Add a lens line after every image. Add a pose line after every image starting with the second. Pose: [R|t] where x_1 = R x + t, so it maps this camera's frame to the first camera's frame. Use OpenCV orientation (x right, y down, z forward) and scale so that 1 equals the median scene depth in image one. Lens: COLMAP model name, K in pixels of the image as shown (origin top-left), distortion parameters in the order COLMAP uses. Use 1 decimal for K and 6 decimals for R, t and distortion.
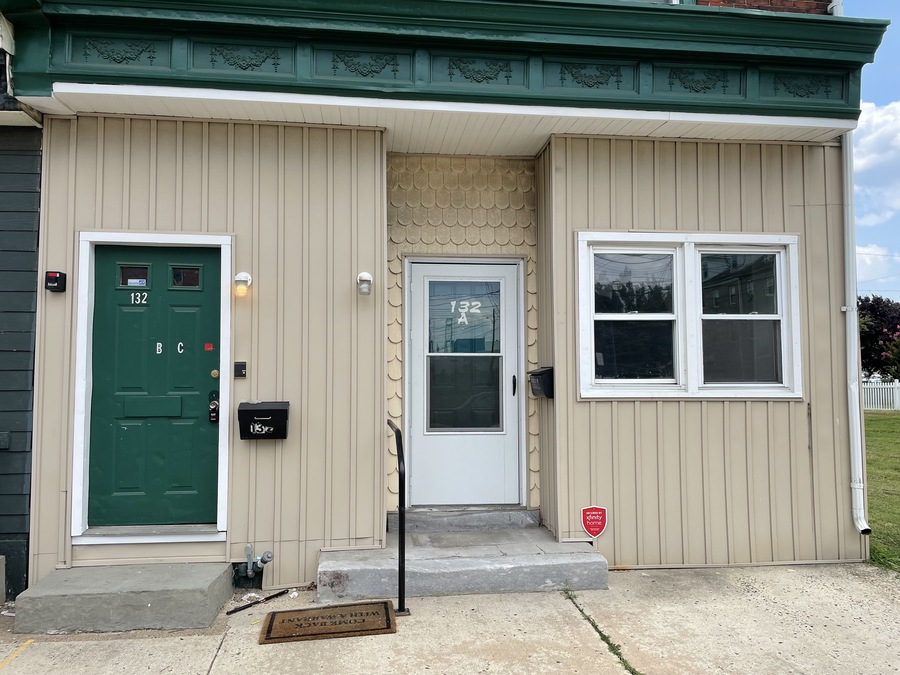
lens RADIAL K [[687.1, 0, 453.3], [0, 687.1, 337.3], [0, 0, 1]] dist [0.079428, -0.092971]
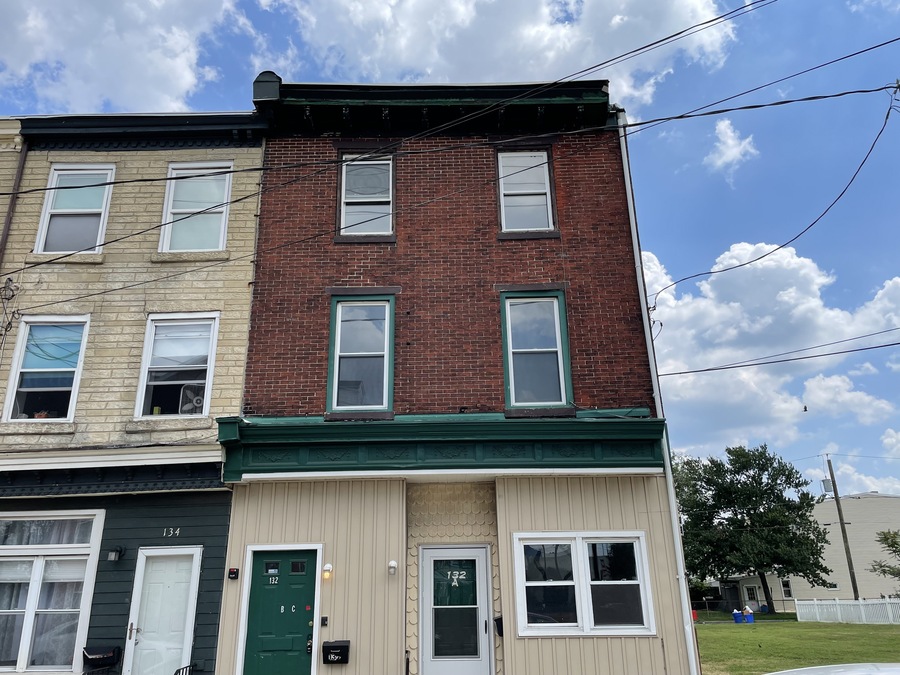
lens RADIAL K [[687.1, 0, 449.8], [0, 687.1, 337.8], [0, 0, 1]] dist [0.079428, -0.092971]
pose [[0.991858, -0.056000, -0.114375, 0.249428], [0.021232, 0.958273, -0.285065, -0.129084], [0.125566, 0.280316, 0.951660, -0.839108]]
